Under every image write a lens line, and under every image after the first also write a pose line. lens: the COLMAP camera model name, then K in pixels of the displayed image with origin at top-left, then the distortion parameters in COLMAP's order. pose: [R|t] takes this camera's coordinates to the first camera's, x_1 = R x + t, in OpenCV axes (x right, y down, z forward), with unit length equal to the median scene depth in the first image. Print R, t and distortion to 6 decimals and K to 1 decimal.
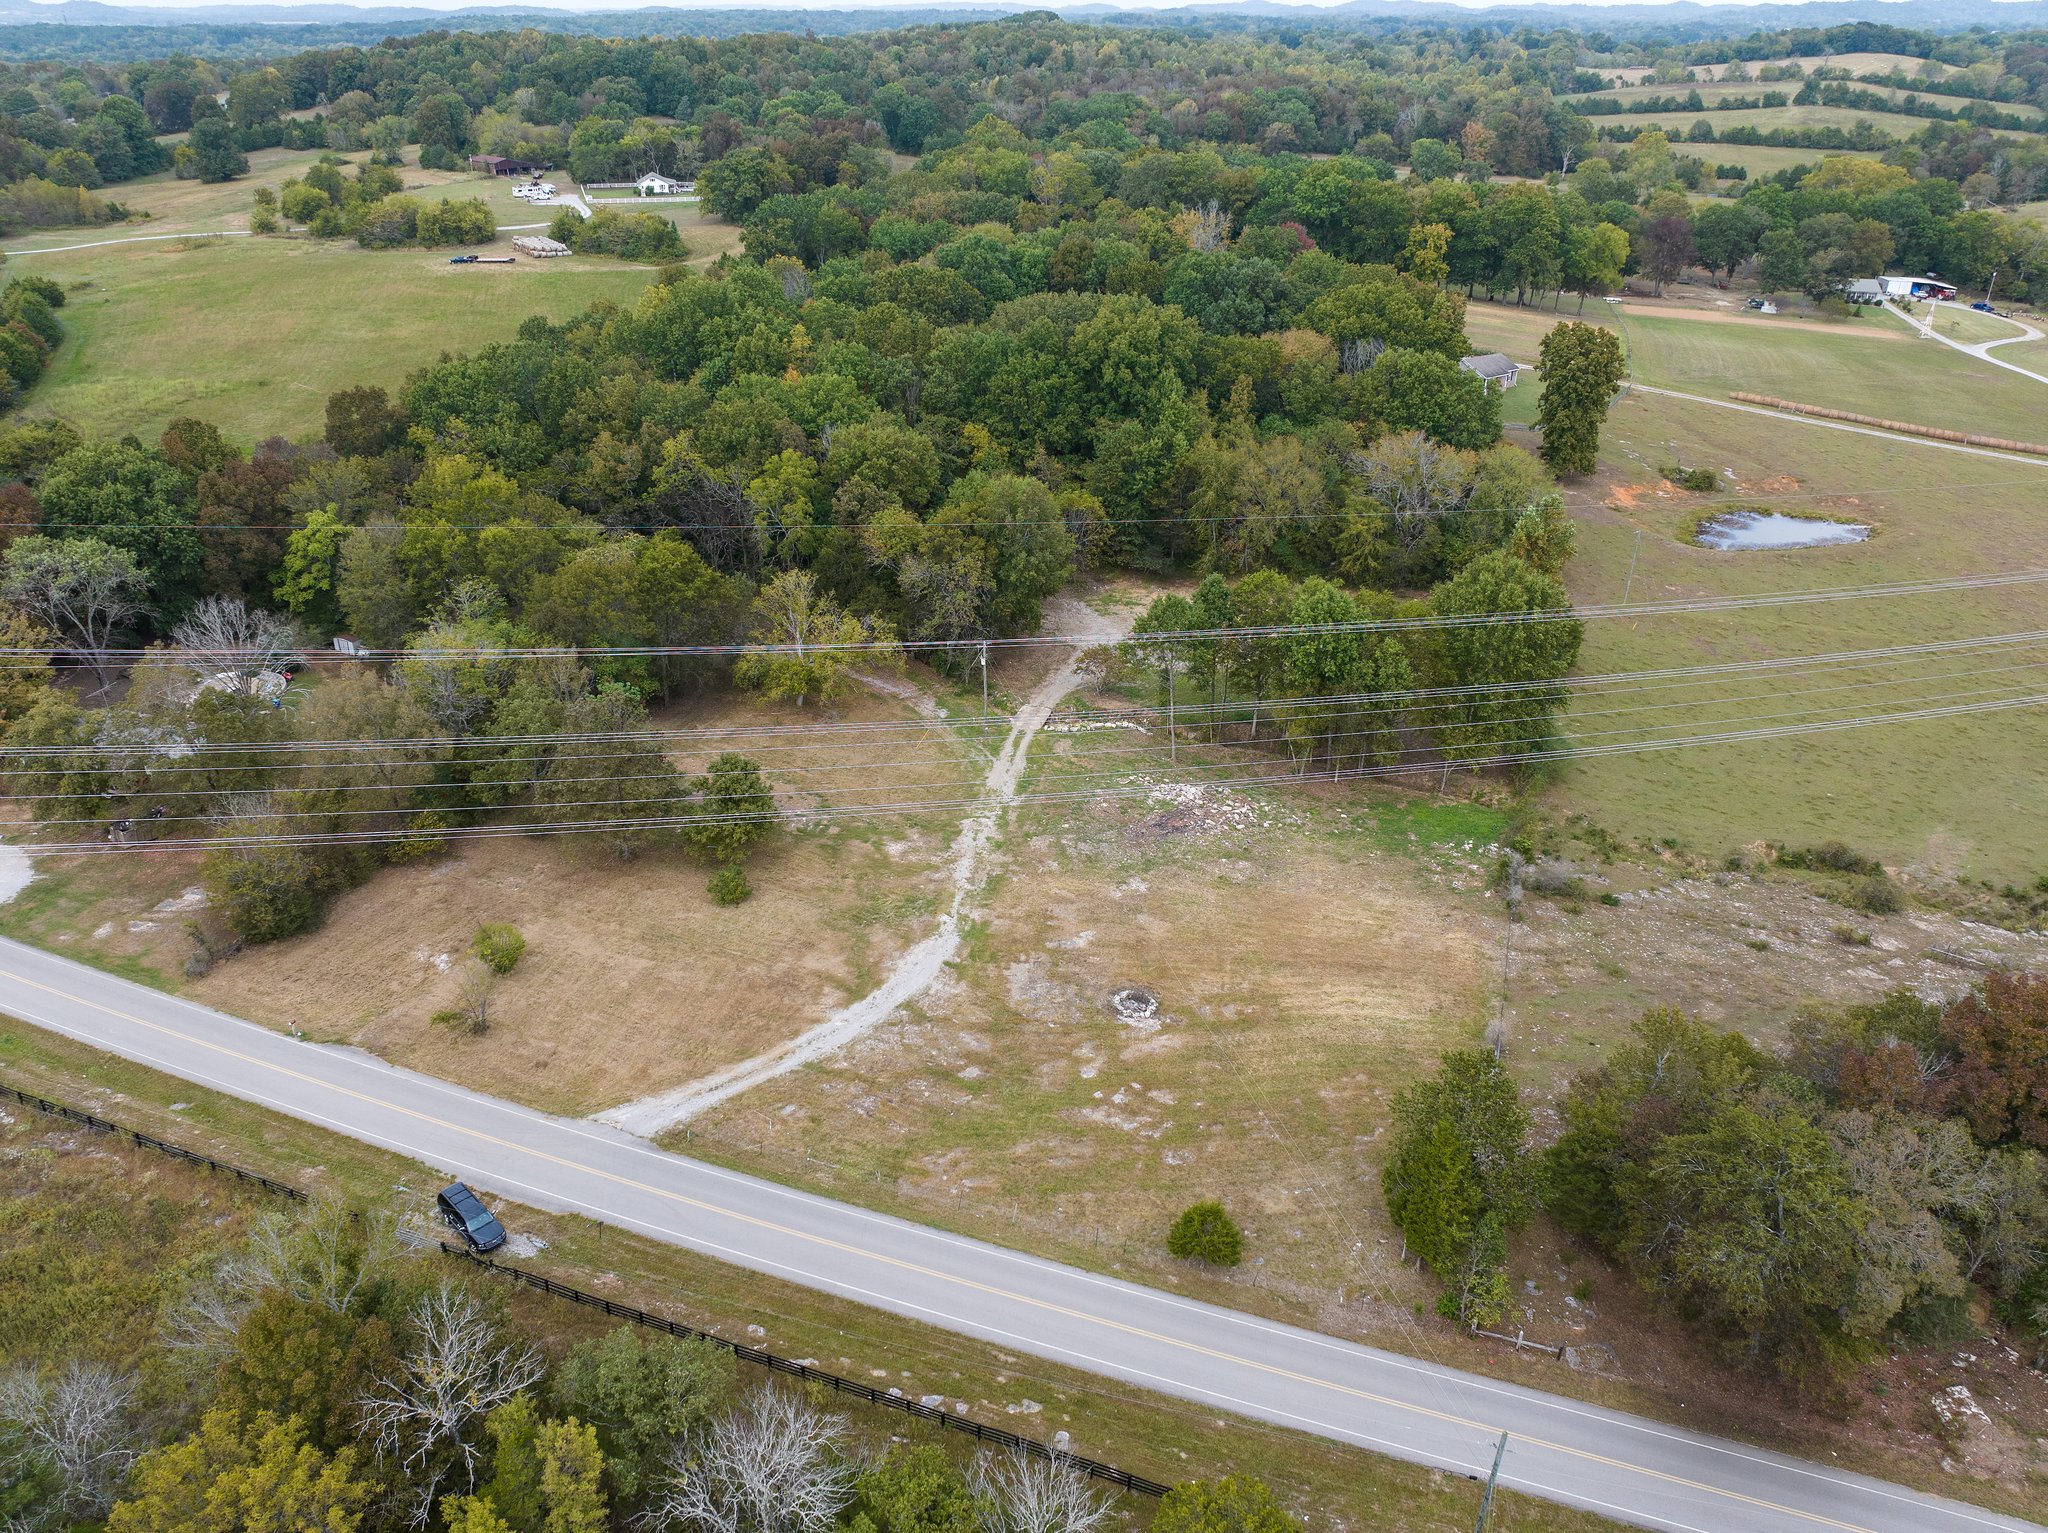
lens RADIAL K [[1450.6, 0, 1027.0], [0, 1450.6, 768.0], [0, 0, 1]] dist [-0.051693, 0.021239]
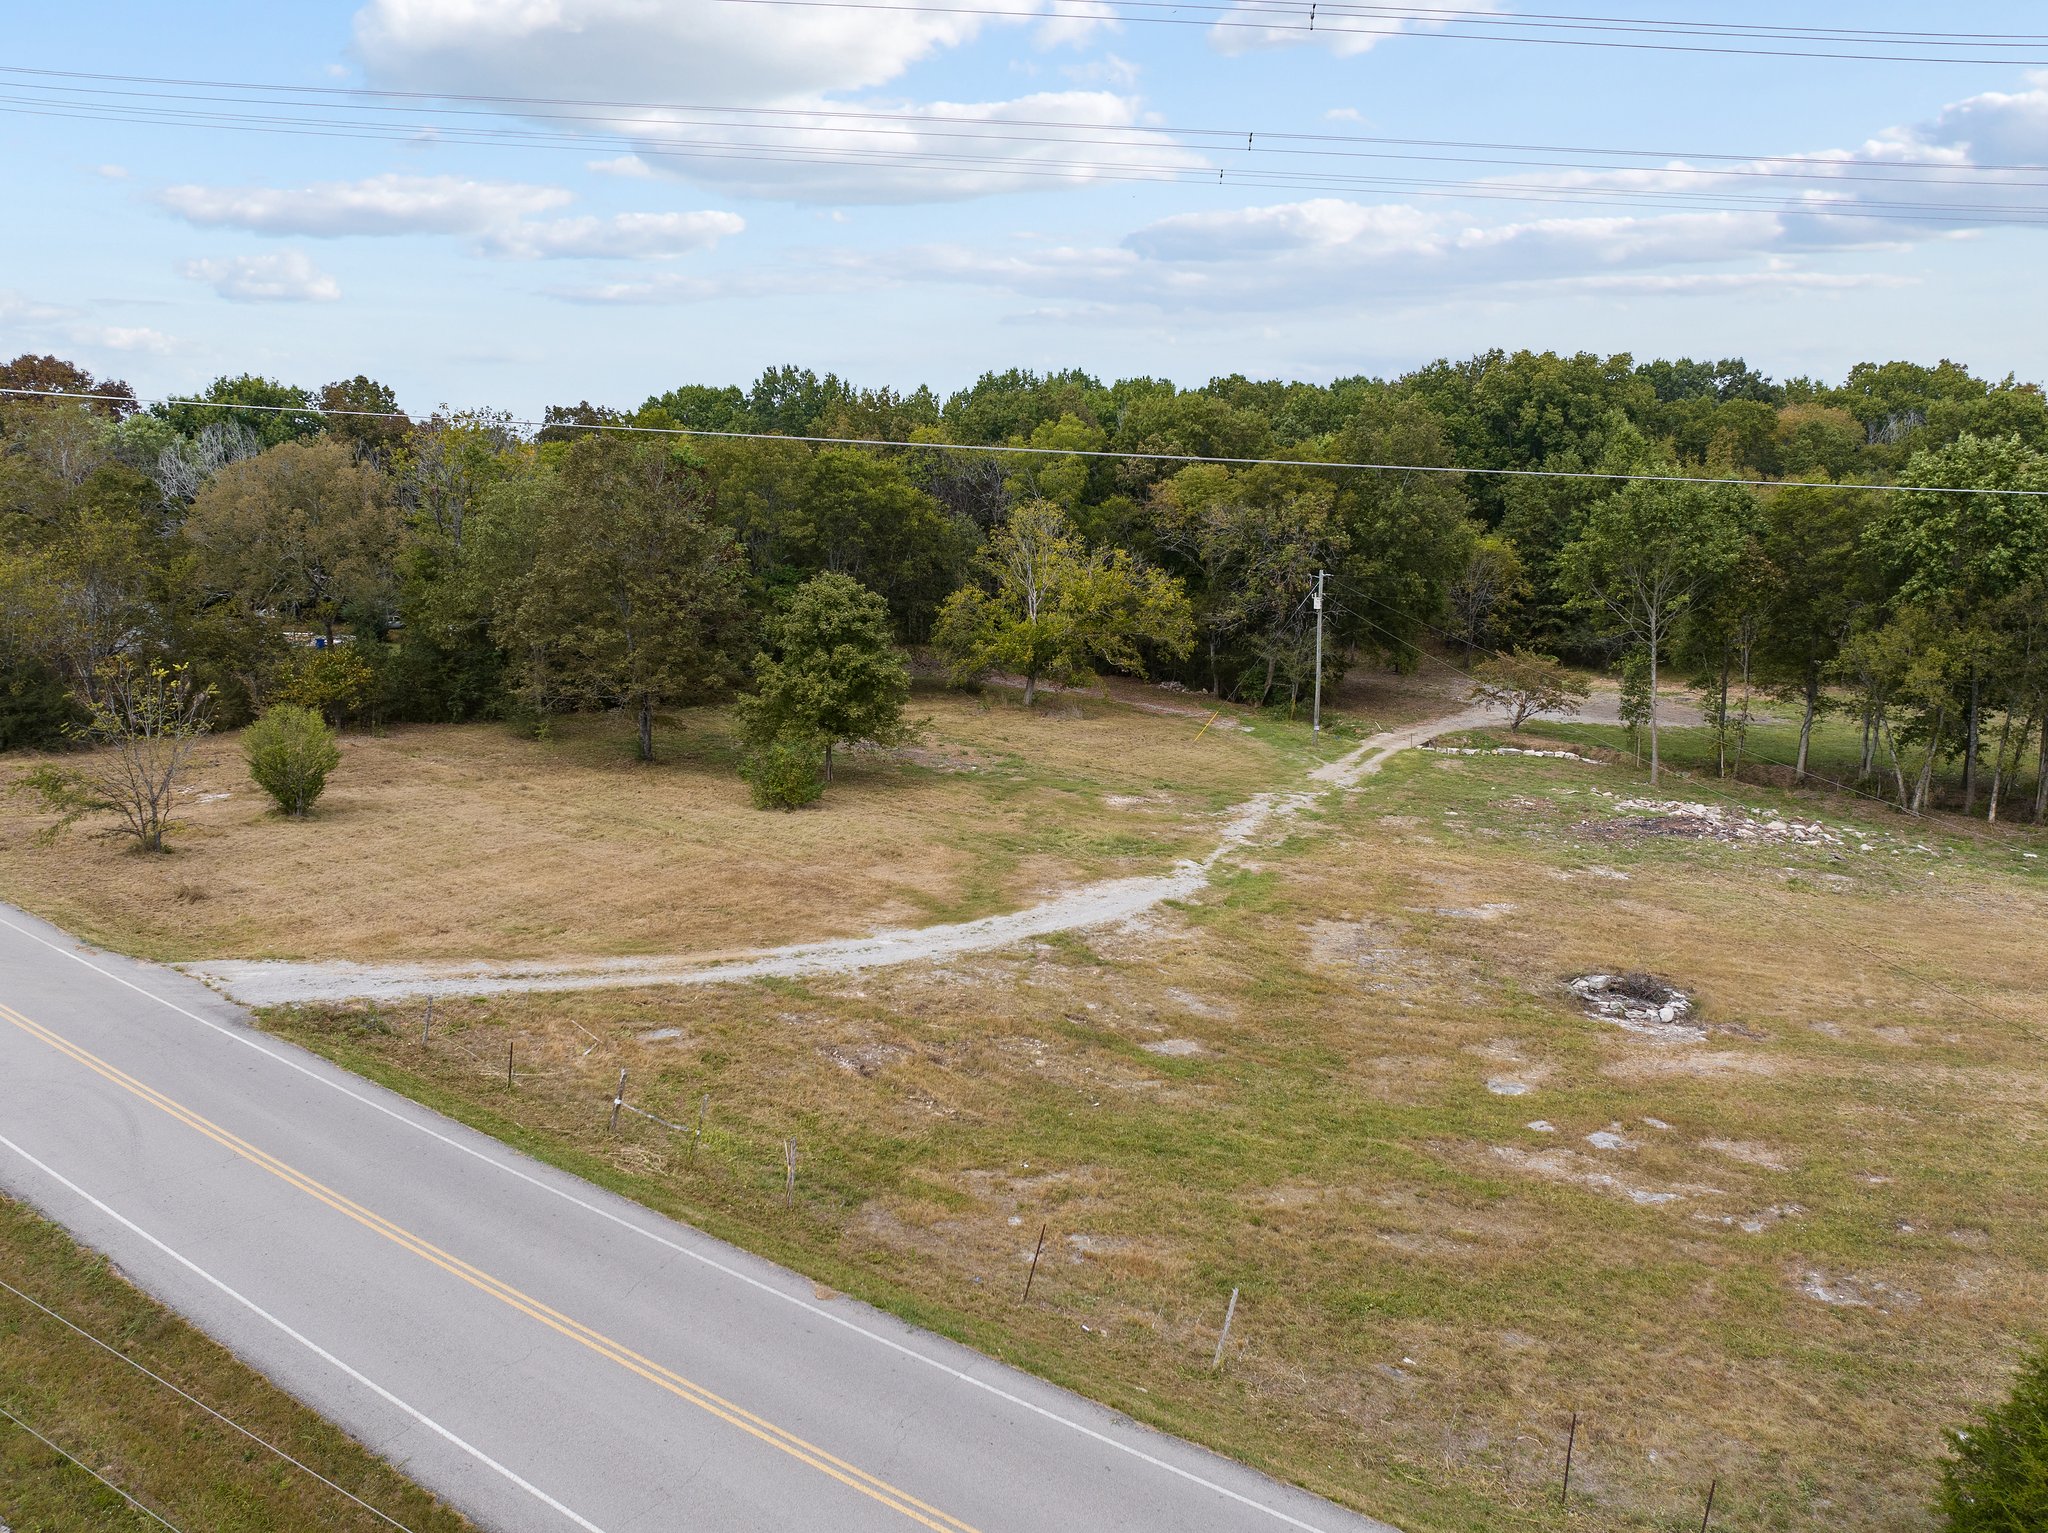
lens RADIAL K [[1450.6, 0, 1018.0], [0, 1450.6, 772.2], [0, 0, 1]] dist [-0.051693, 0.021239]
pose [[0.963540, 0.054119, -0.262033, 0.009904], [-0.128741, 0.952287, -0.276721, 0.164592], [0.234555, 0.300366, 0.924535, 0.412257]]
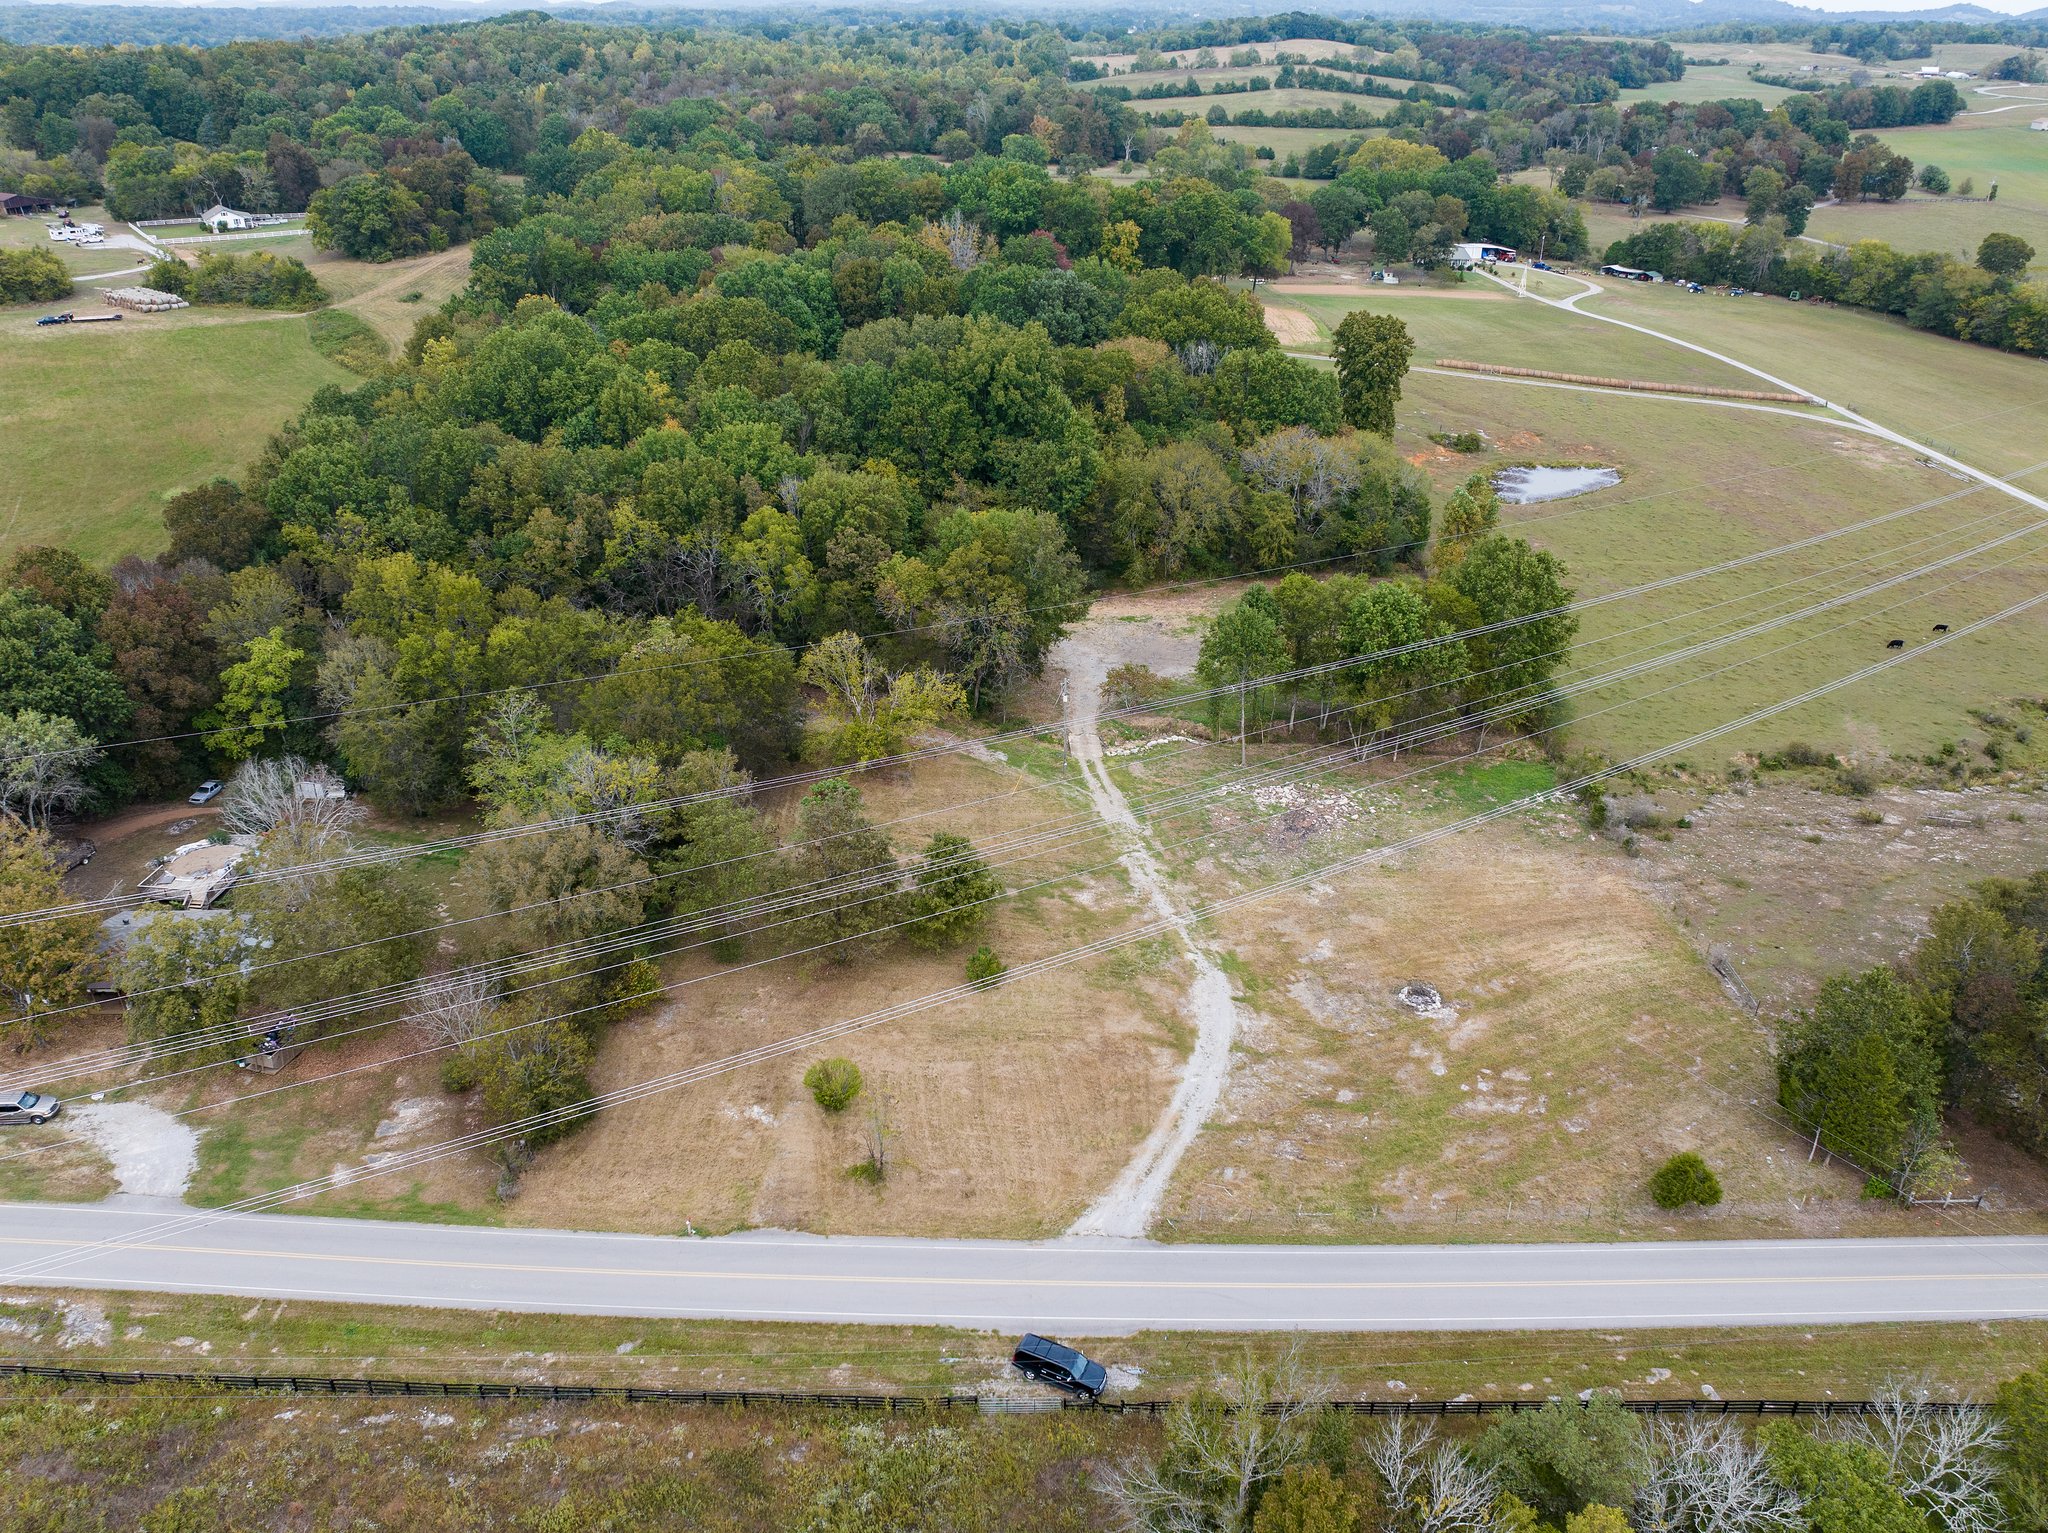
lens RADIAL K [[1450.6, 0, 1026.1], [0, 1450.6, 760.4], [0, 0, 1]] dist [-0.051693, 0.021239]
pose [[0.938013, -0.160750, 0.307068, -0.348193], [0.160316, 0.986701, 0.026814, -0.058913], [-0.307295, 0.024076, 0.951310, 0.054500]]
